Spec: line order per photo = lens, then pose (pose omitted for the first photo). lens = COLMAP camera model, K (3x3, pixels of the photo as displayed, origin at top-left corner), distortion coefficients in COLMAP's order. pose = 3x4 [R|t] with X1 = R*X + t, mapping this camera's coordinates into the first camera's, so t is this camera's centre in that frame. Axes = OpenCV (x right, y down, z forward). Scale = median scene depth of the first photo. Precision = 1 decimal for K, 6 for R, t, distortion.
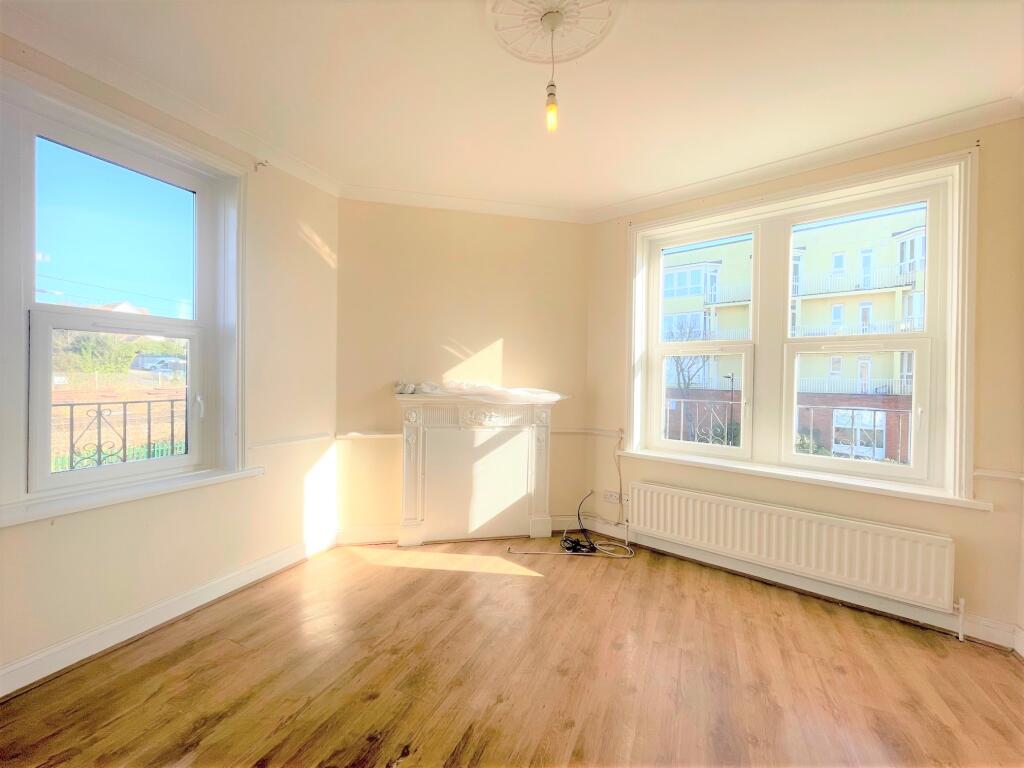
lens RADIAL K [[410.9, 0, 511.7], [0, 410.9, 384.2], [0, 0, 1]] dist [-0.000653, -0.000142]
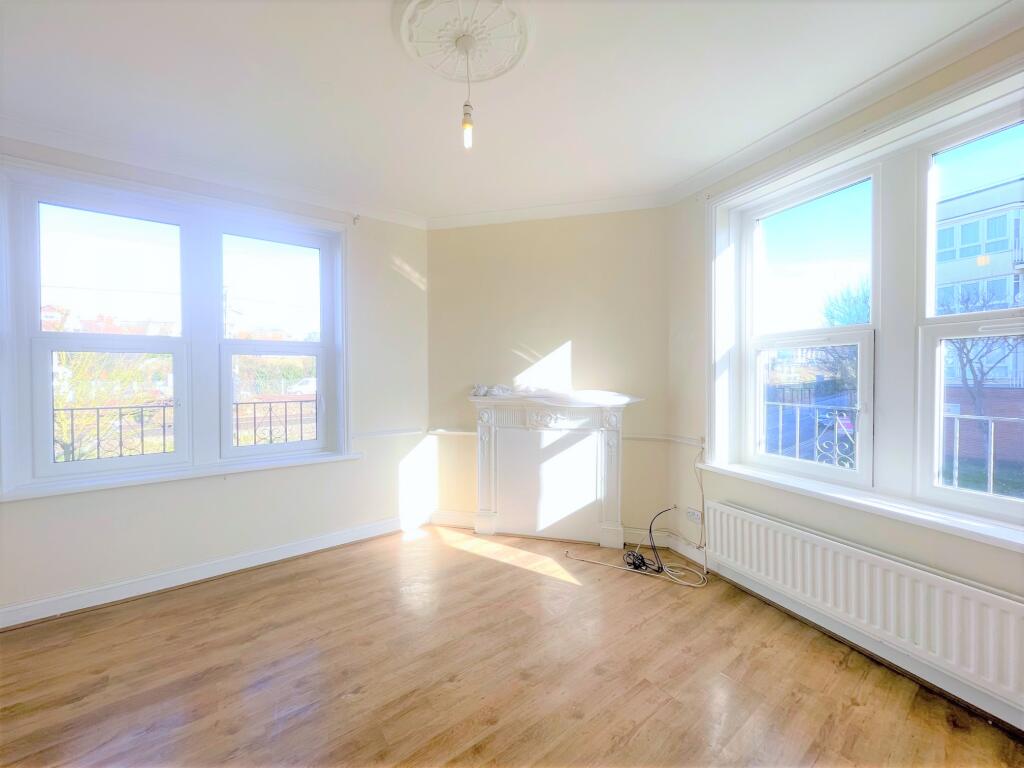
lens RADIAL K [[410.9, 0, 511.6], [0, 410.9, 384.5], [0, 0, 1]] dist [-0.000653, -0.000142]
pose [[0.888990, -0.008970, -0.457838, 0.324711], [0.009520, 0.999954, -0.001106, -0.005410], [0.457827, -0.003375, 0.889035, 0.056116]]
